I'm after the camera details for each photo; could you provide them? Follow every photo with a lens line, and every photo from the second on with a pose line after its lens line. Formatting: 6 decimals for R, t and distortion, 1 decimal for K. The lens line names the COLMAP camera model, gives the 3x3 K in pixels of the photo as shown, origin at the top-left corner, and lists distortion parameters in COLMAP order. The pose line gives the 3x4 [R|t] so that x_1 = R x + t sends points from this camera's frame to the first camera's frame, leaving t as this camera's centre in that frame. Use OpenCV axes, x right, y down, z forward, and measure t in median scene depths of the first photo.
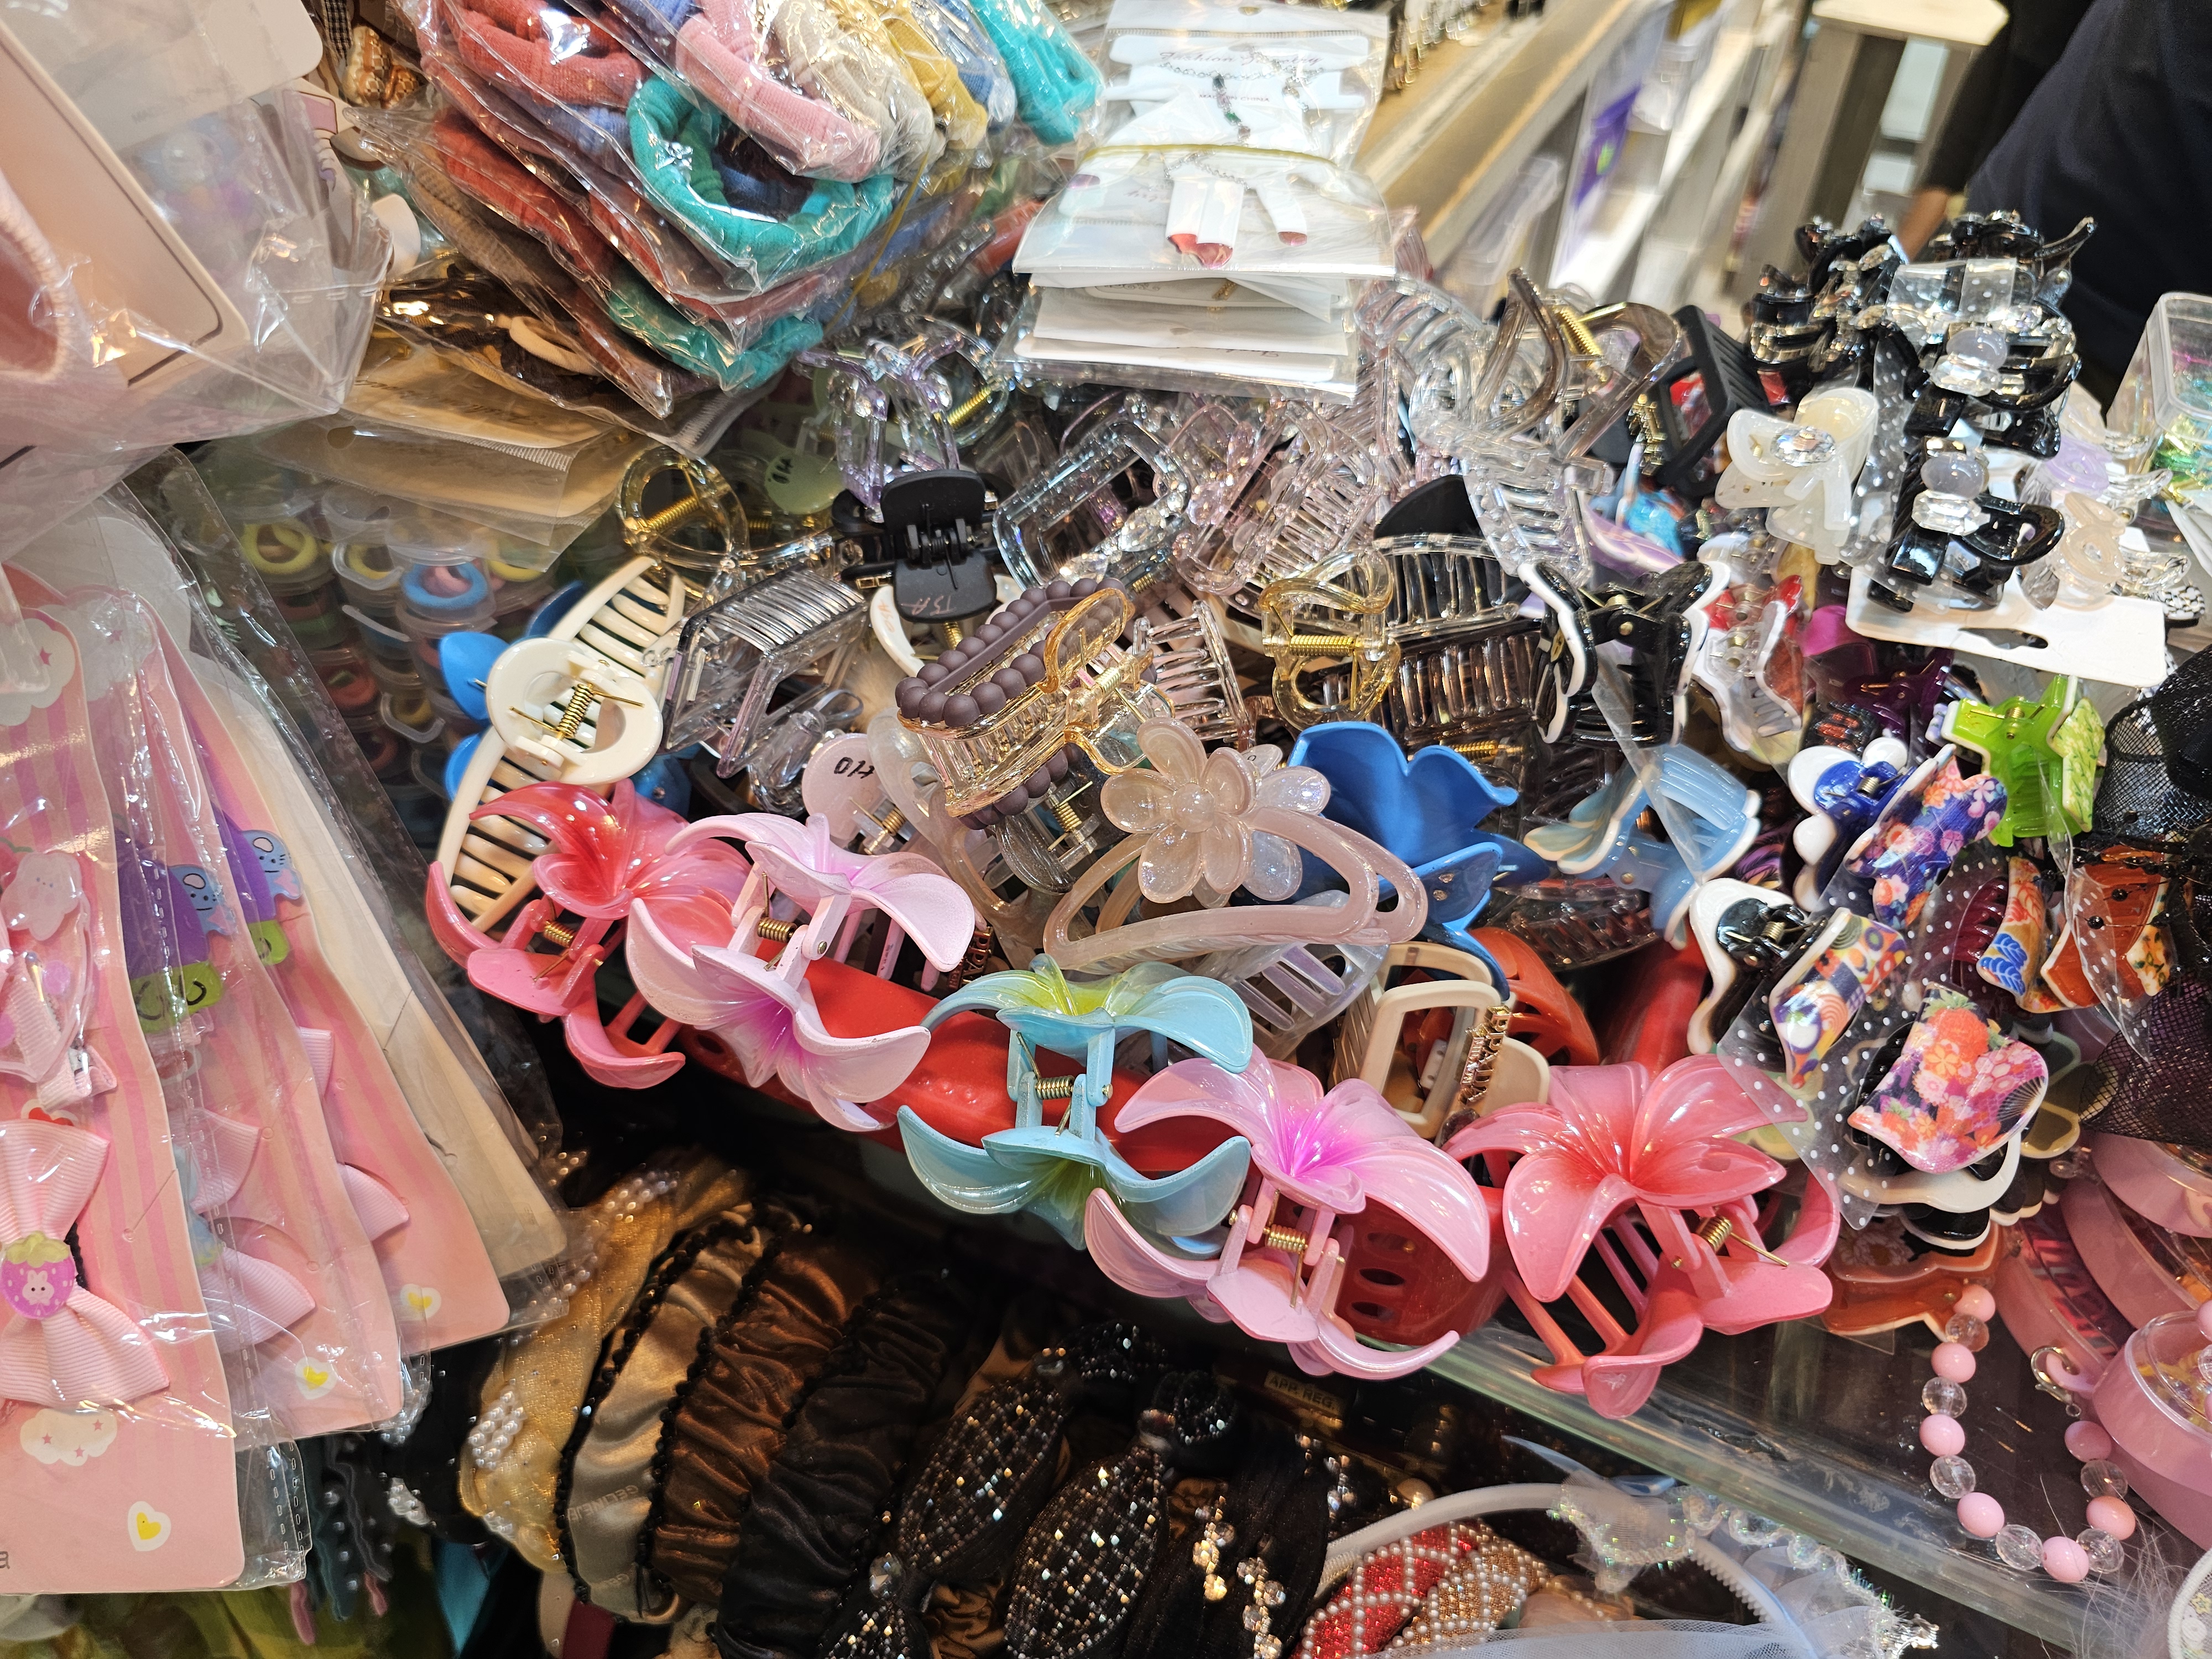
lens RADIAL K [[1486.1, 0, 1099.2], [0, 1486.1, 752.0], [0, 0, 1]] dist [0.027359, -0.051550]
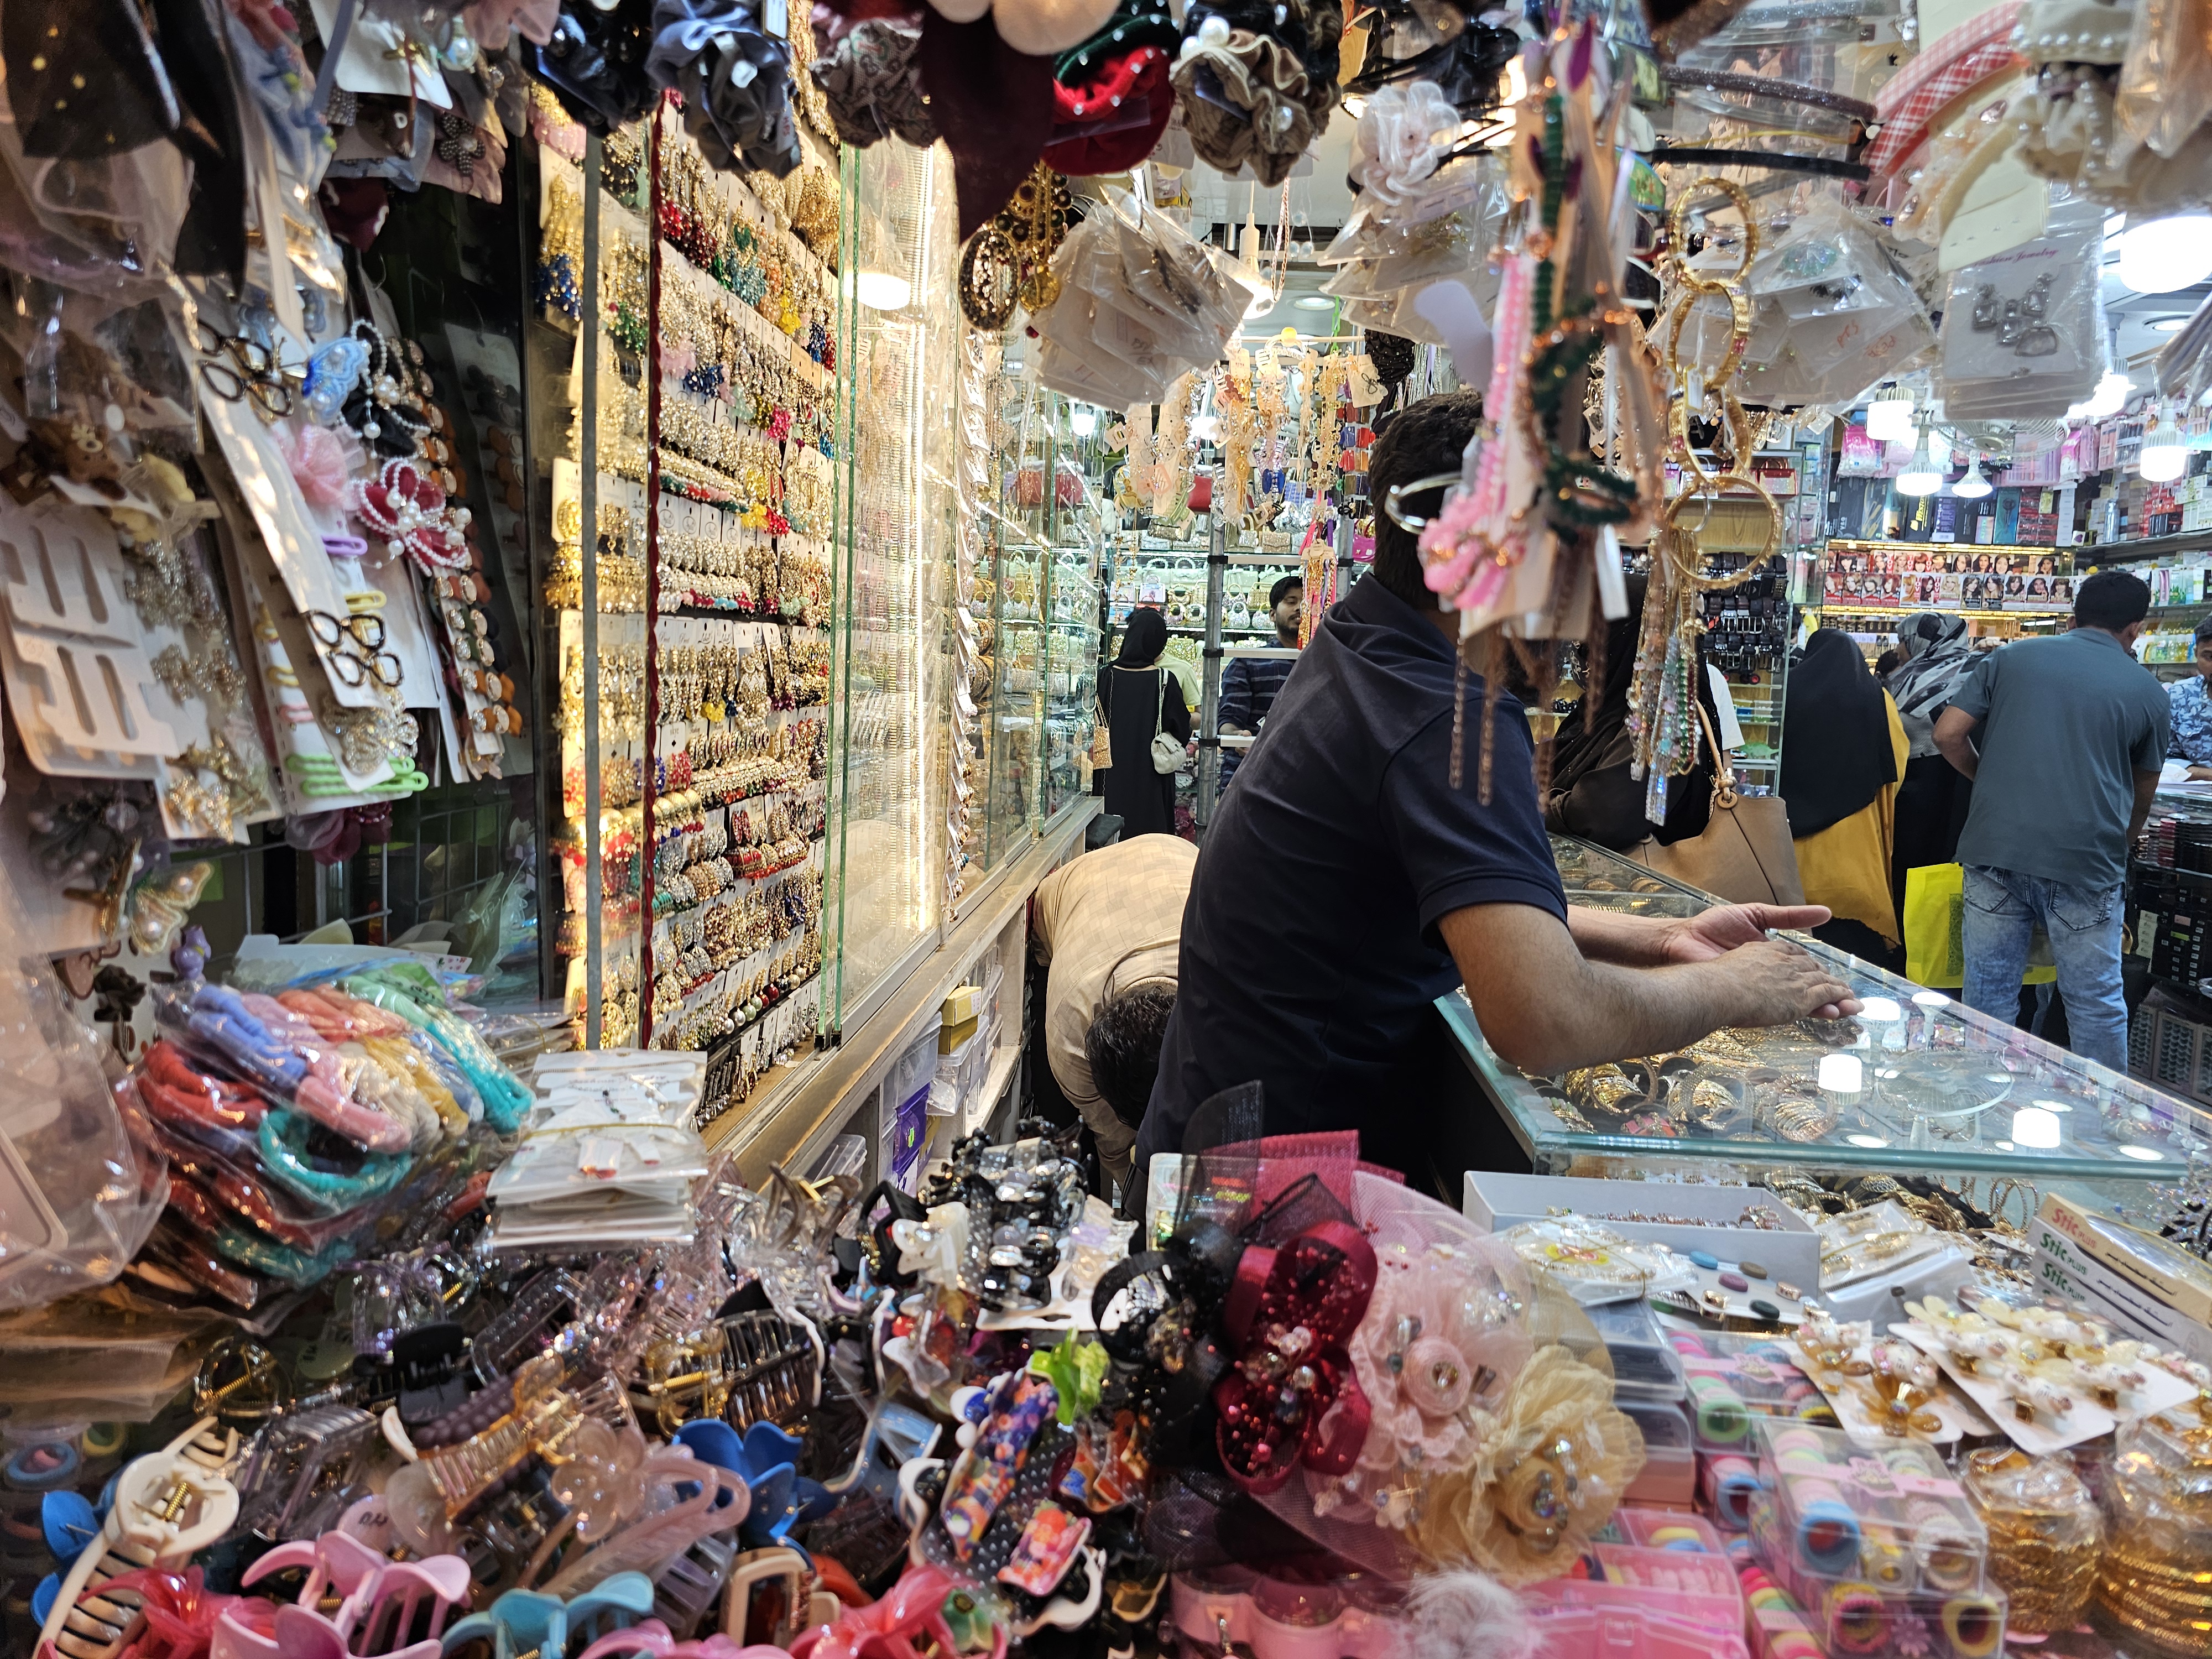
lens RADIAL K [[1456.3, 0, 1106.0], [0, 1456.3, 829.5], [0, 0, 1]] dist [0.046016, -0.041371]
pose [[0.920963, -0.013423, 0.389420, -0.051753], [0.234549, 0.817160, -0.526532, 0.399344], [-0.311151, 0.576254, 0.755722, -0.773598]]
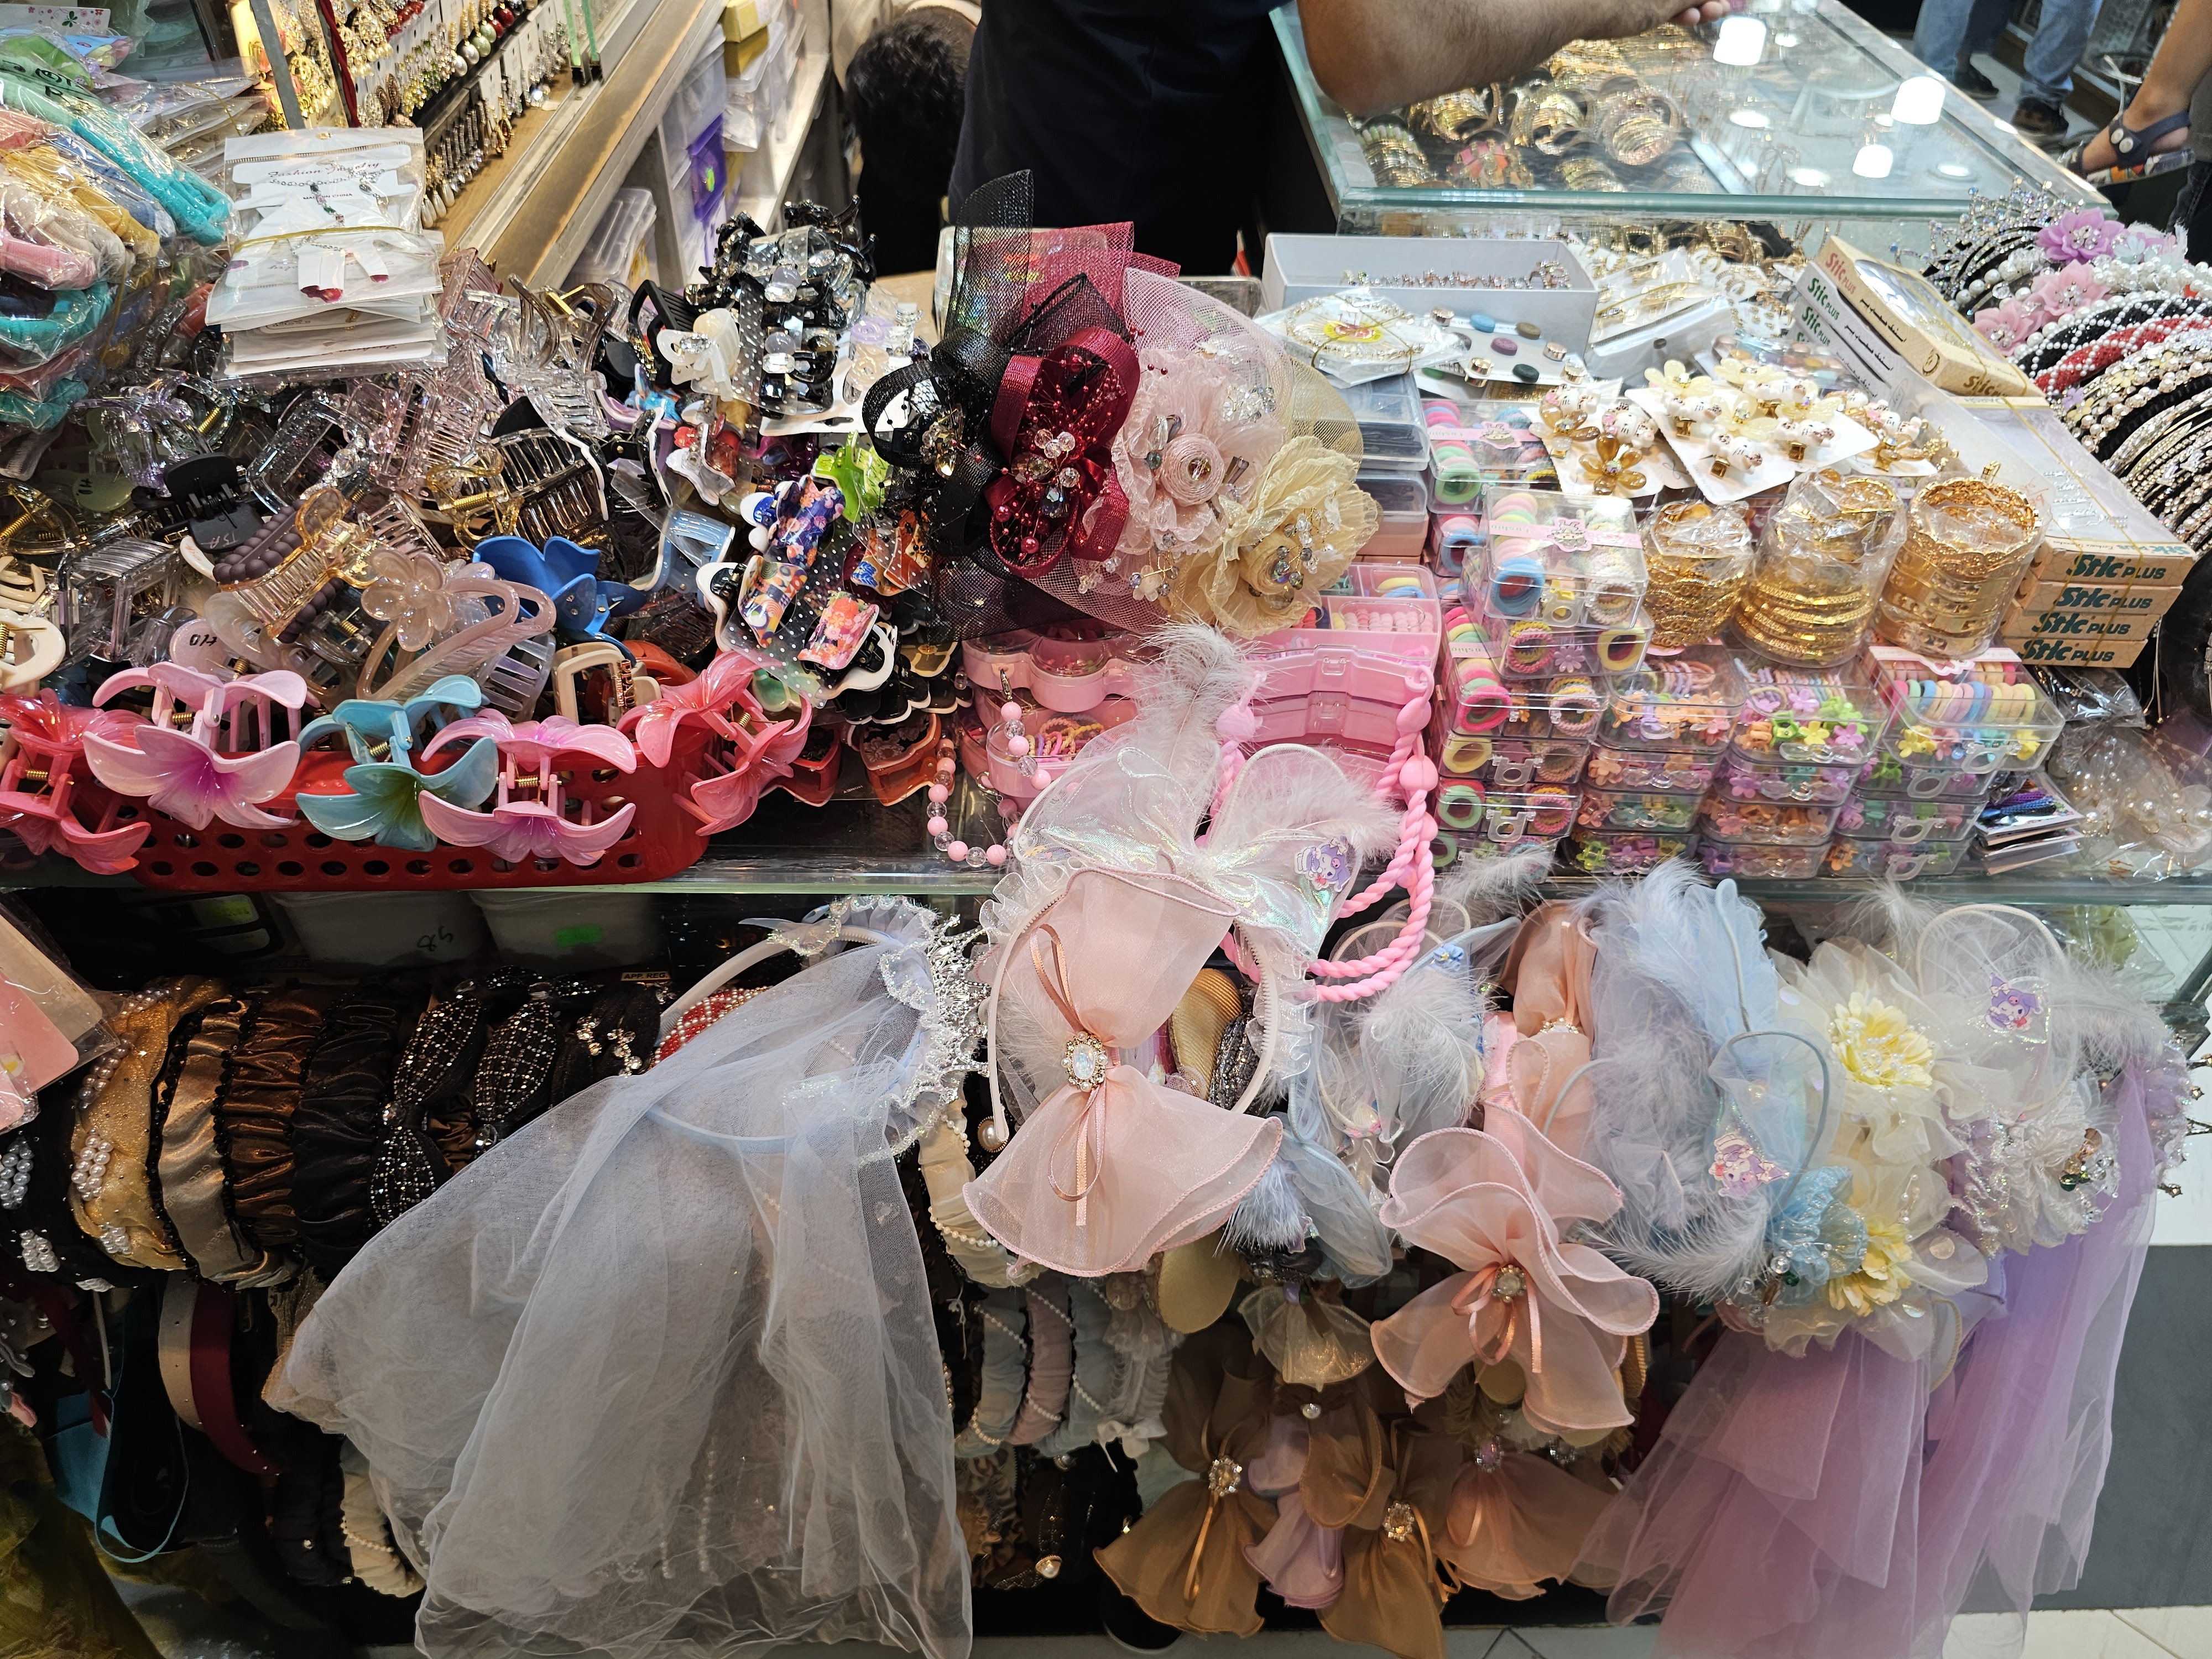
lens RADIAL K [[1465.8, 0, 1113.3], [0, 1465.8, 819.1], [0, 0, 1]] dist [0.029918, -0.035234]
pose [[0.879681, -0.299894, 0.369087, 0.058174], [0.286938, 0.953621, 0.090959, 0.335917], [-0.379248, 0.025890, 0.924933, -0.873329]]
